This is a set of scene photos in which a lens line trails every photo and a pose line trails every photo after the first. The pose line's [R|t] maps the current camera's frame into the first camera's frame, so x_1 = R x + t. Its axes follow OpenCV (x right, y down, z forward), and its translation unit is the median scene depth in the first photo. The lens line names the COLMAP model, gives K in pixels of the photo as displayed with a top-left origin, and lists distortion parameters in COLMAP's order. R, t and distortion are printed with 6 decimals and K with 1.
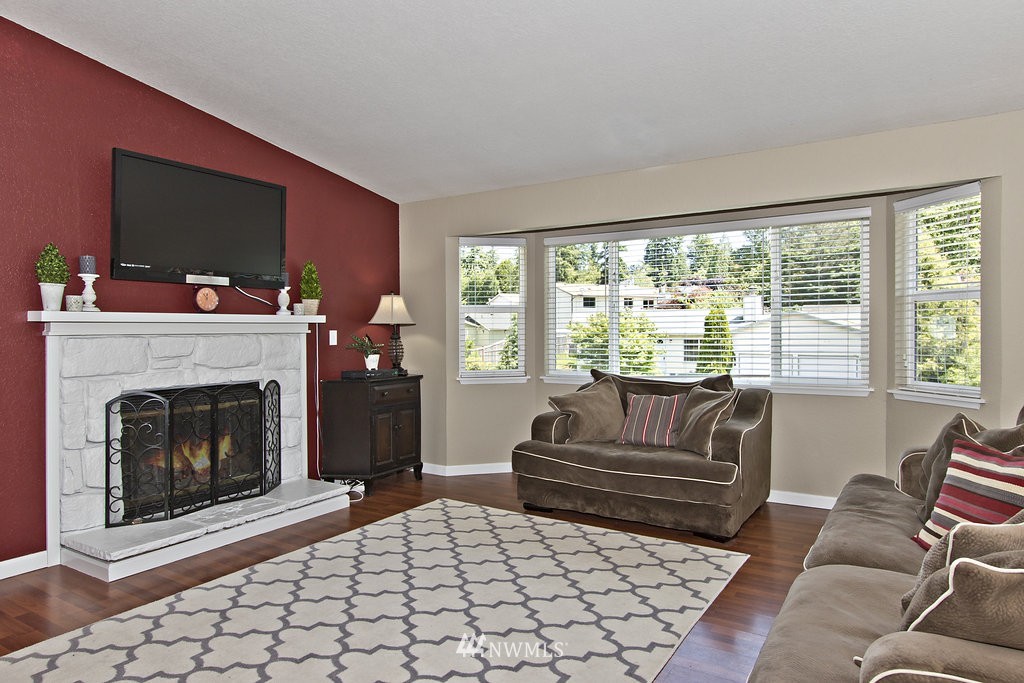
lens RADIAL K [[651.8, 0, 512.0], [0, 651.8, 336.5], [0, 0, 1]] dist [-0.005004, -0.001577]
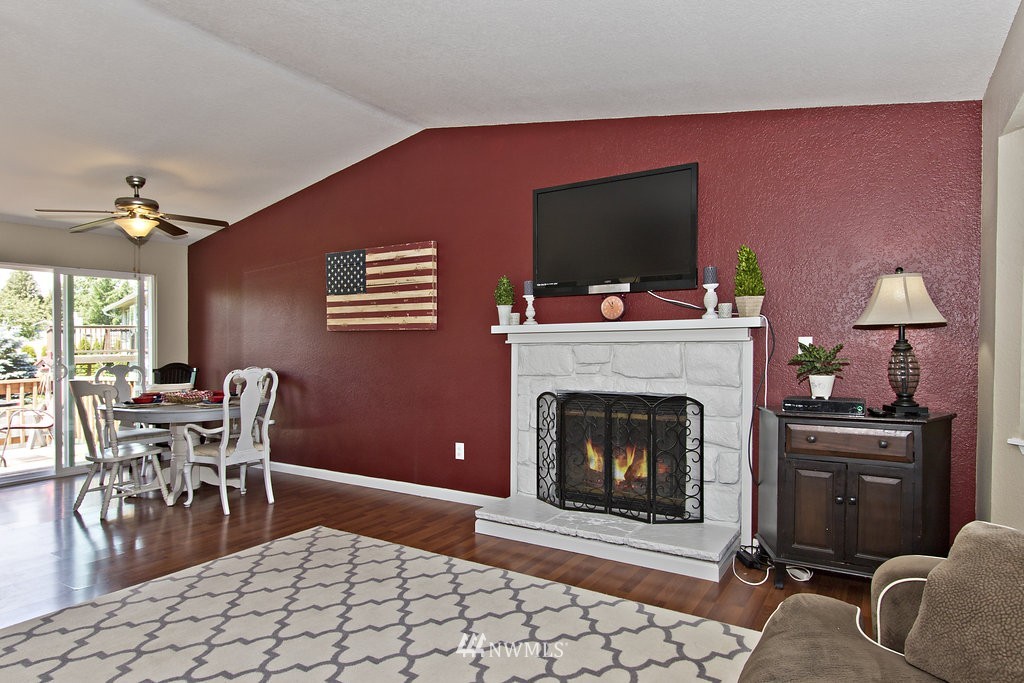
lens RADIAL K [[576.3, 0, 514.4], [0, 576.3, 348.5], [0, 0, 1]] dist [0.009277, 0.000293]
pose [[-0.003905, 0.009533, -0.999947, 0.444192], [-0.003238, 0.999949, 0.009545, -0.001914], [0.999987, 0.003275, -0.003874, 0.899933]]
